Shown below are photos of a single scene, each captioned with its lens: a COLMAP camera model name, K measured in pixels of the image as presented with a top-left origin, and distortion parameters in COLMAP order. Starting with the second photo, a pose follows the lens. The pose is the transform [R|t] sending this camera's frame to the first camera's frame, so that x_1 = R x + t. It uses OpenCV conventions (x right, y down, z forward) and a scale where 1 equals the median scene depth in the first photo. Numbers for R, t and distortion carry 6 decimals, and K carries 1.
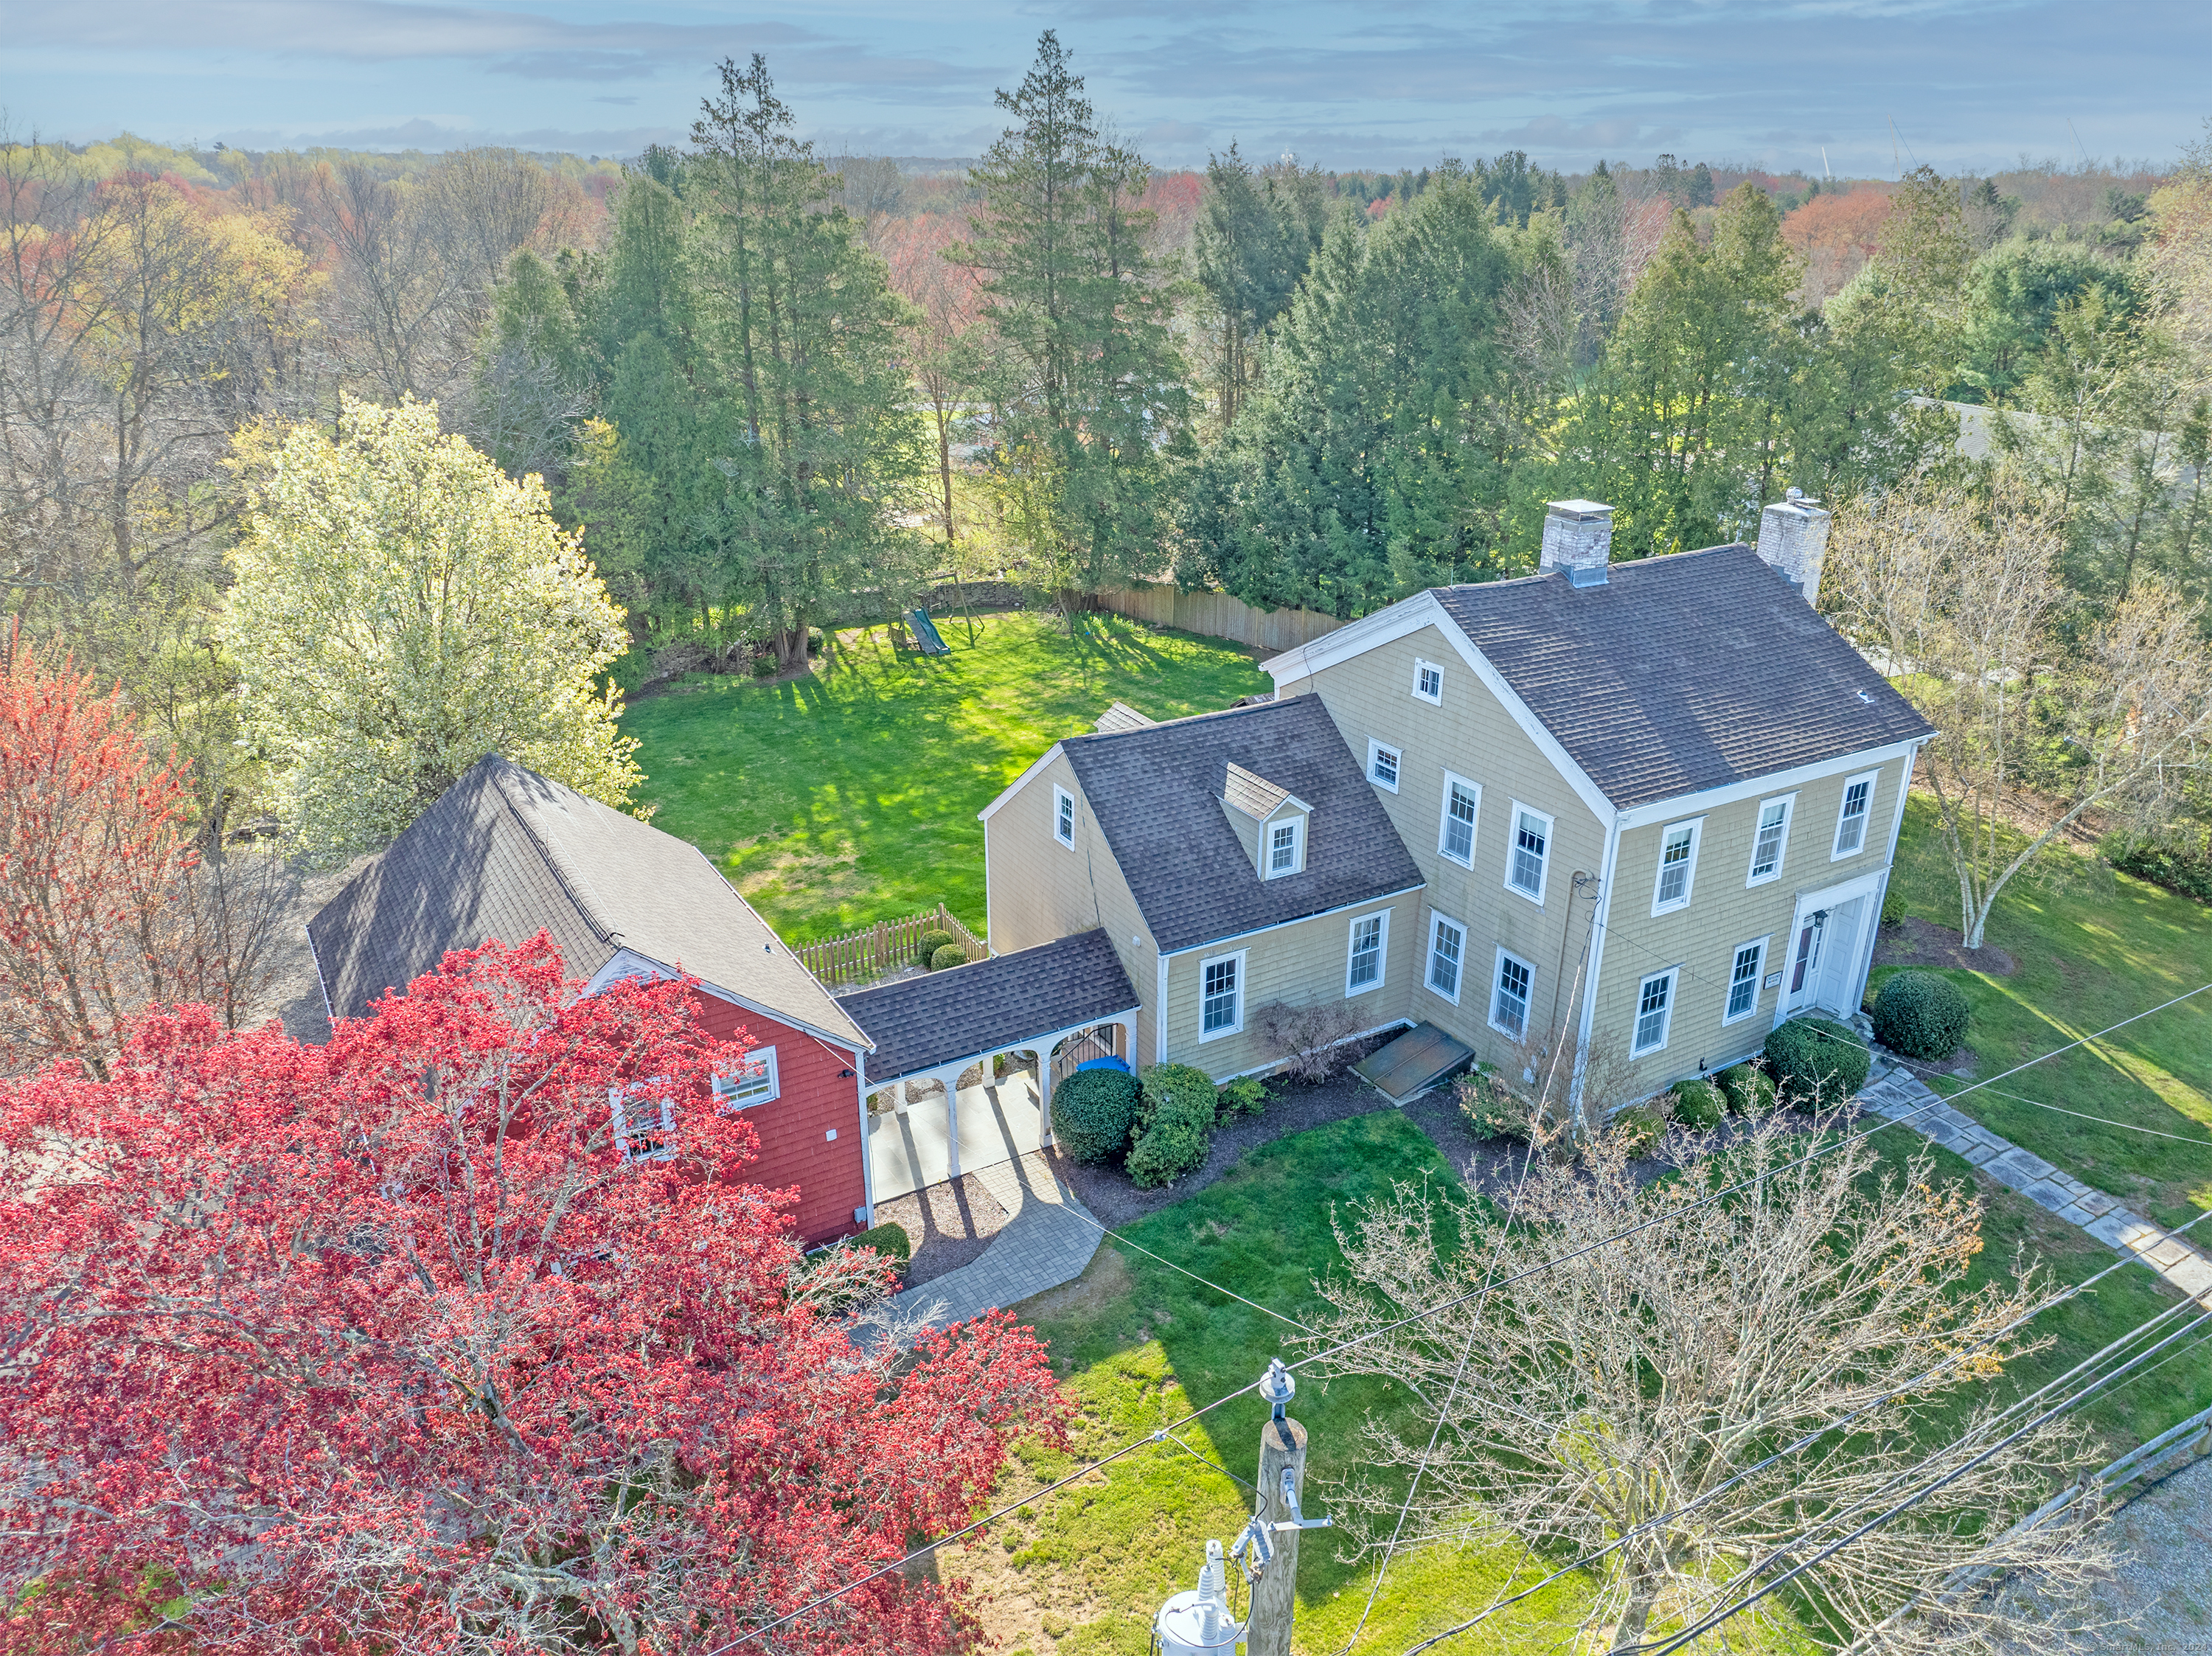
lens RADIAL K [[1555.3, 0, 1103.7], [0, 1555.3, 837.1], [0, 0, 1]] dist [-0.049152, 0.017918]
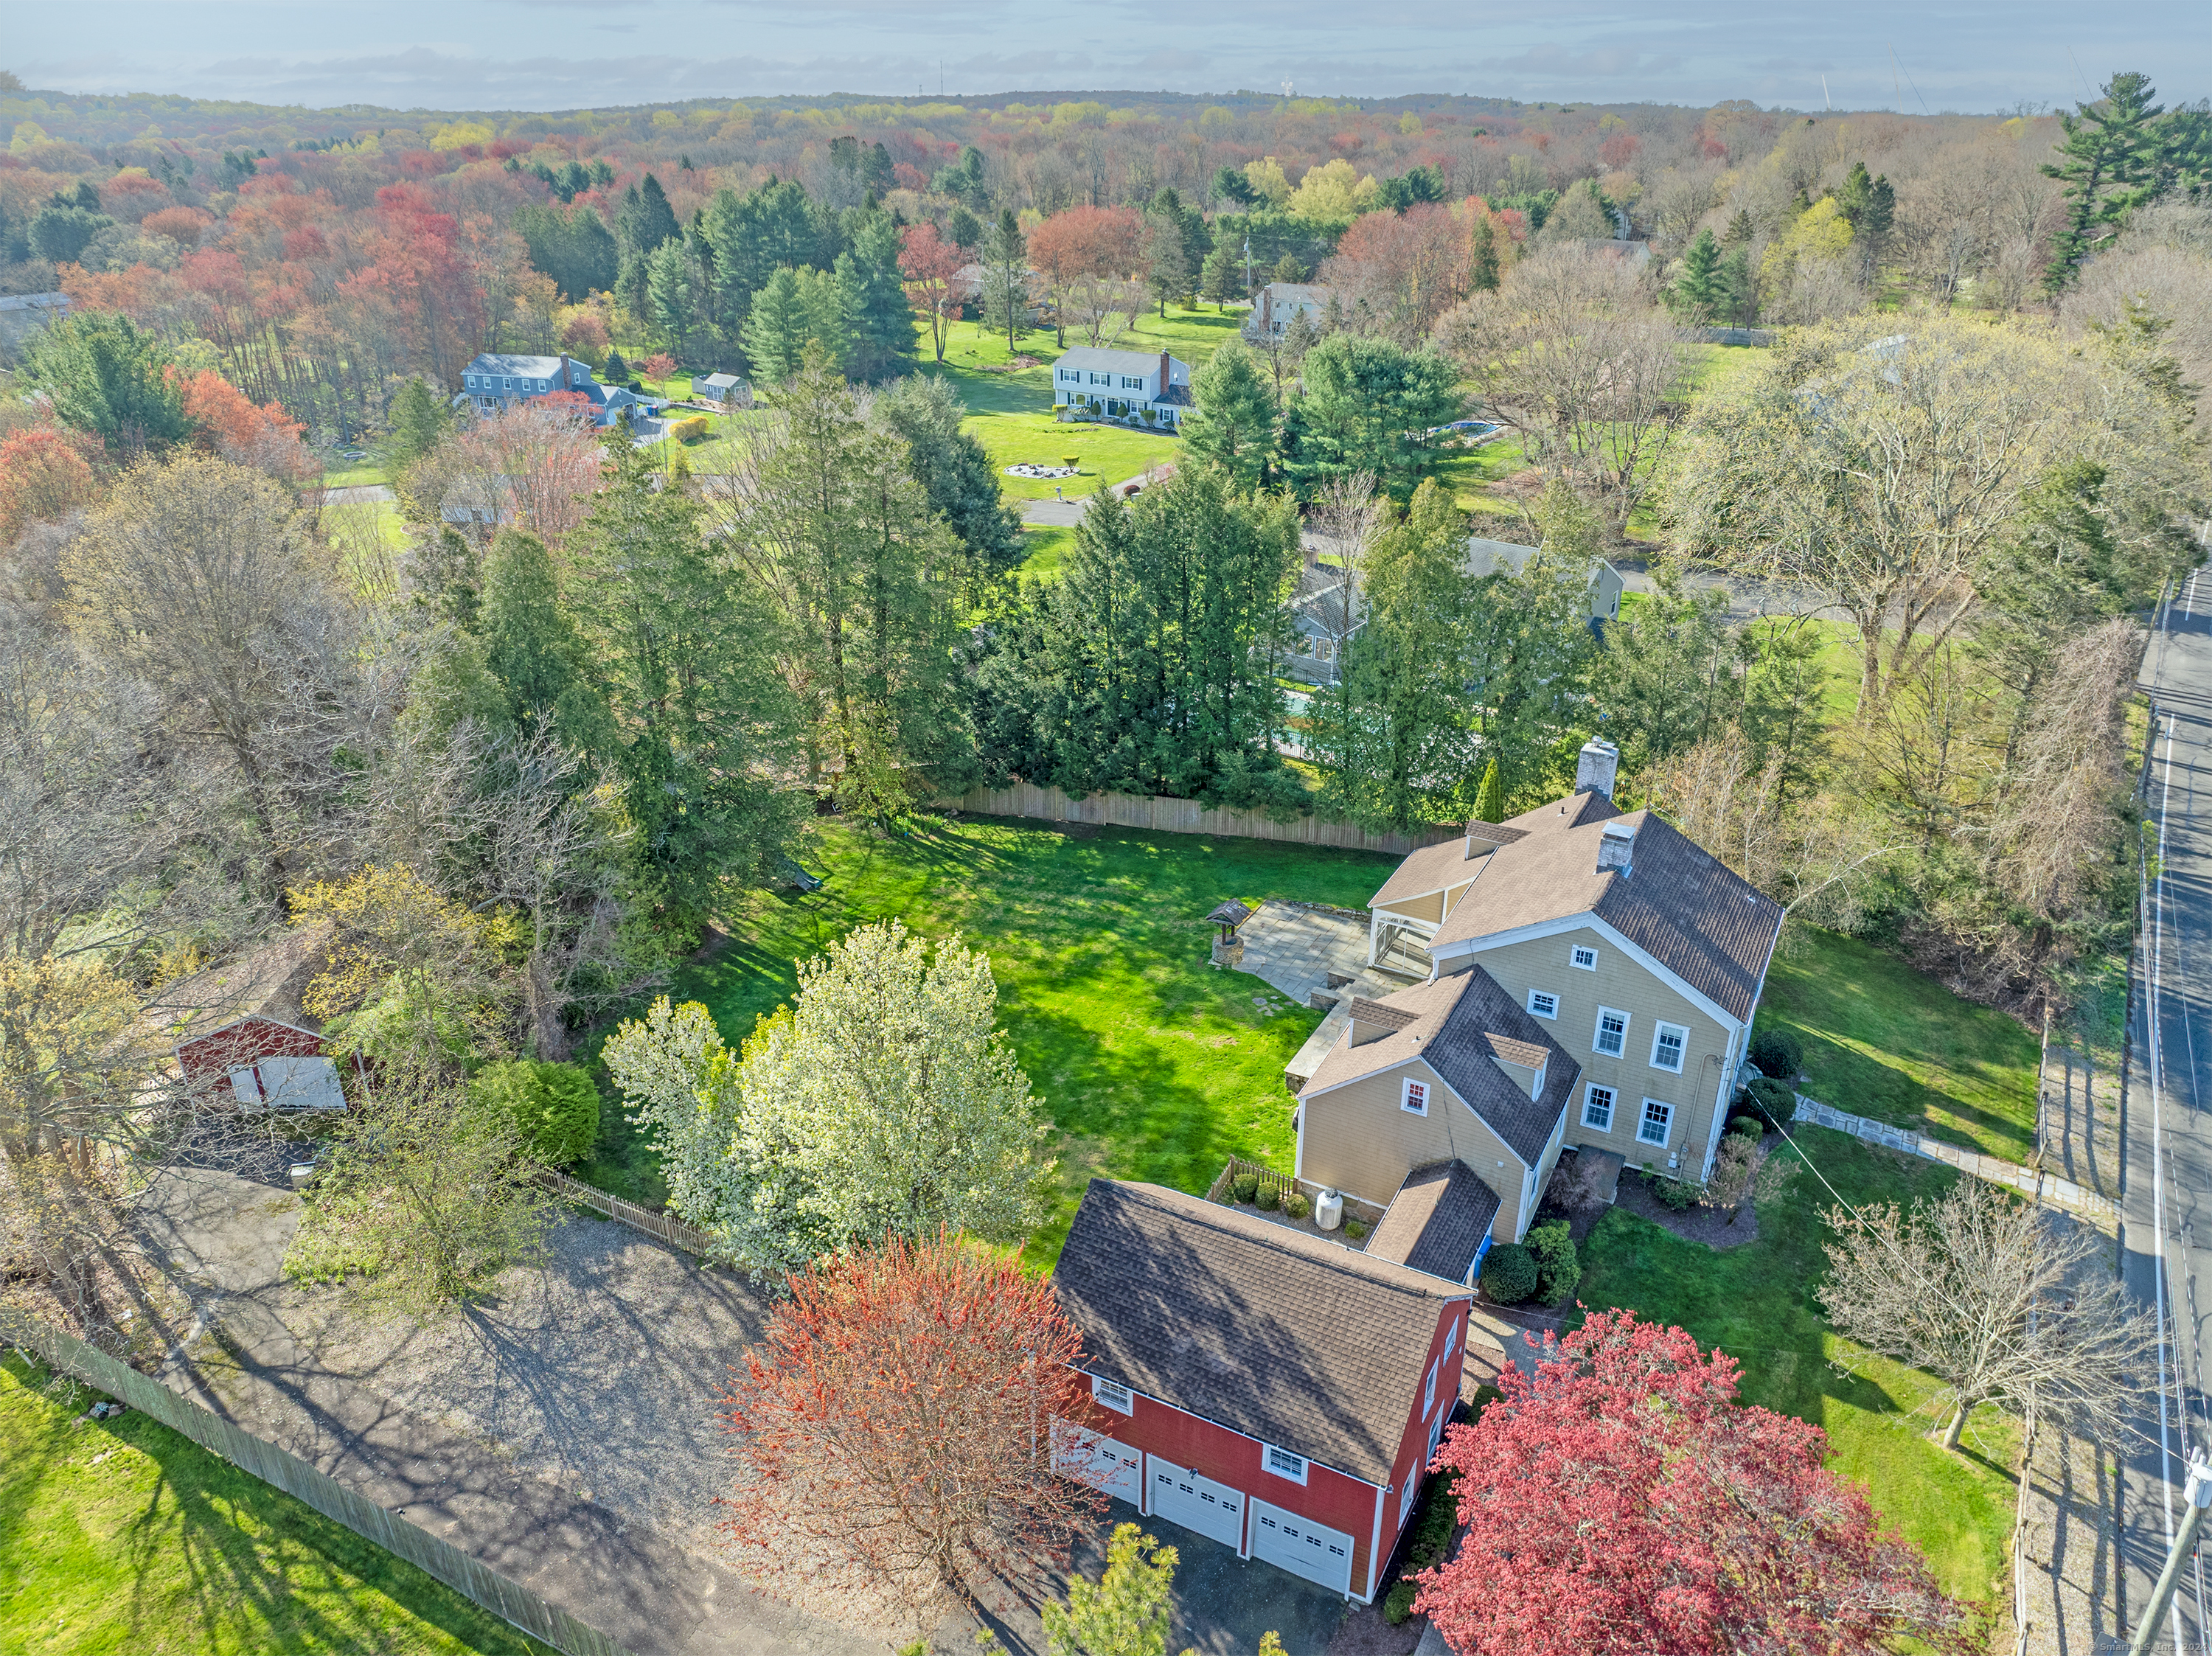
lens RADIAL K [[1555.3, 0, 1111.2], [0, 1555.3, 822.6], [0, 0, 1]] dist [-0.049152, 0.017918]
pose [[0.856143, -0.219103, 0.467989, -0.975297], [0.200514, 0.975556, 0.089913, -0.493502], [-0.476250, 0.016859, 0.879148, -0.230934]]
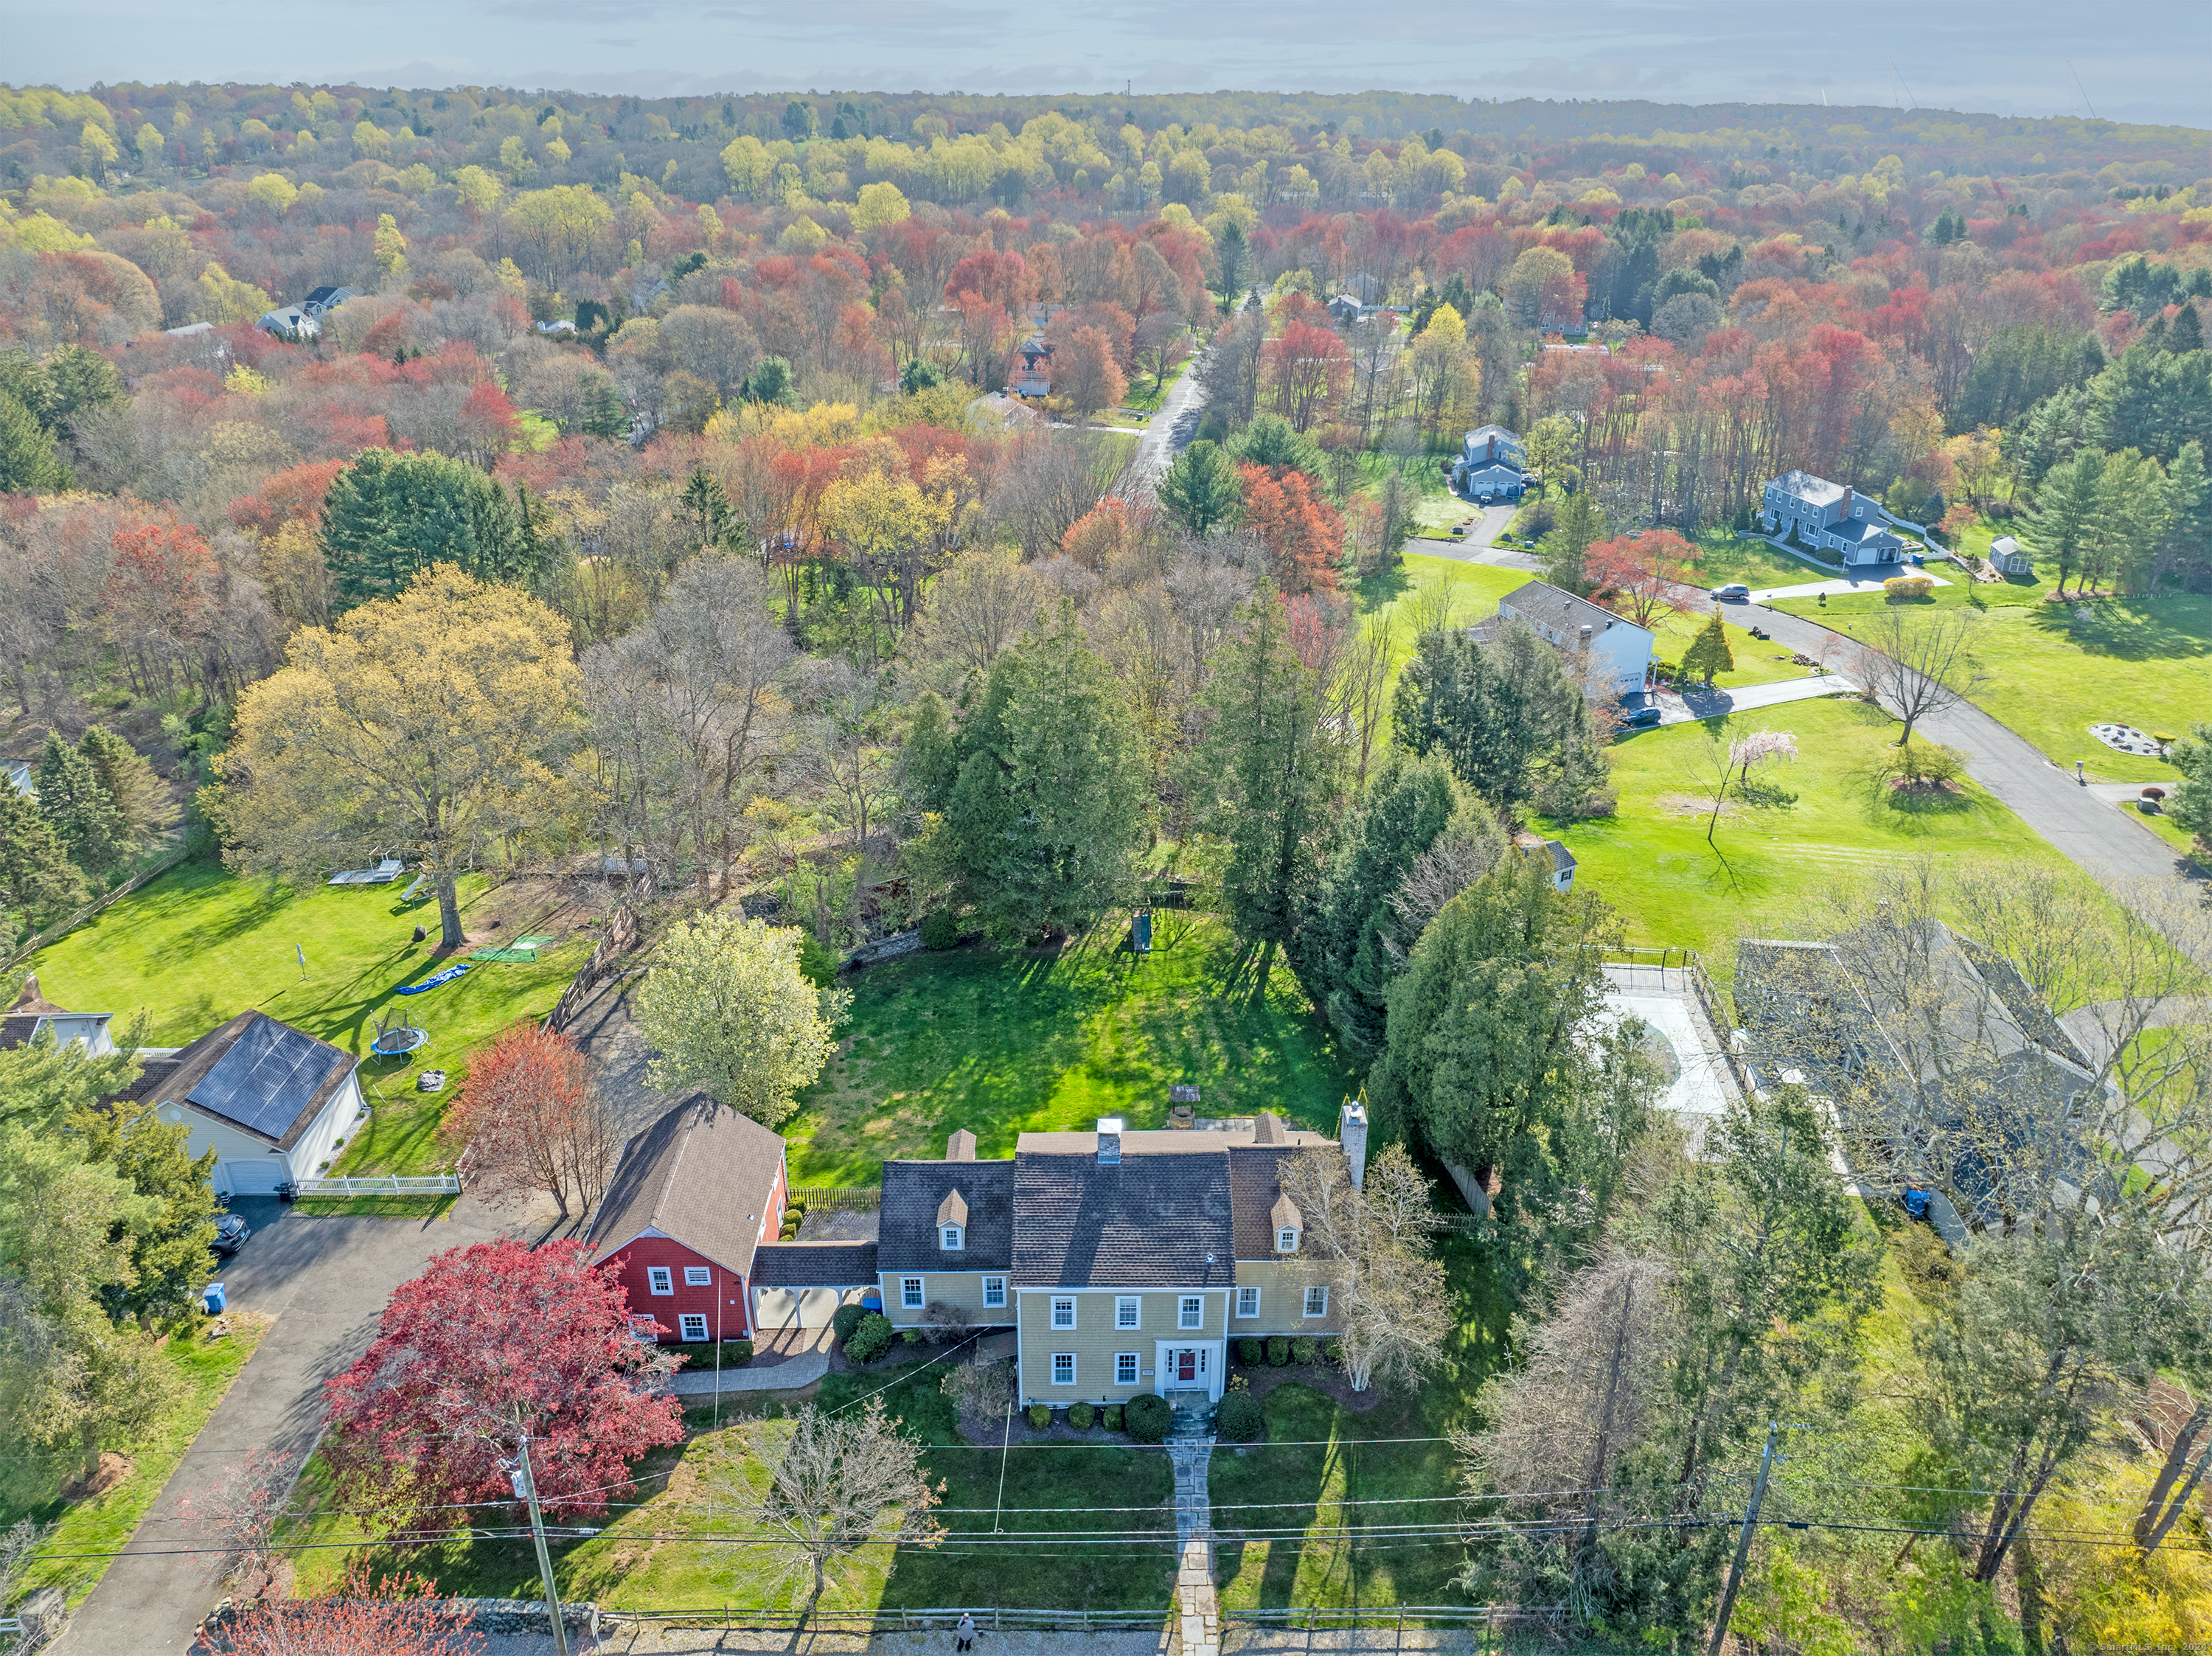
lens RADIAL K [[1555.3, 0, 1106.7], [0, 1555.3, 826.7], [0, 0, 1]] dist [-0.049152, 0.017918]
pose [[0.873896, 0.208705, -0.439030, 1.157942], [-0.193997, 0.977841, 0.078689, -0.787015], [0.445724, 0.016405, 0.895020, -0.908945]]
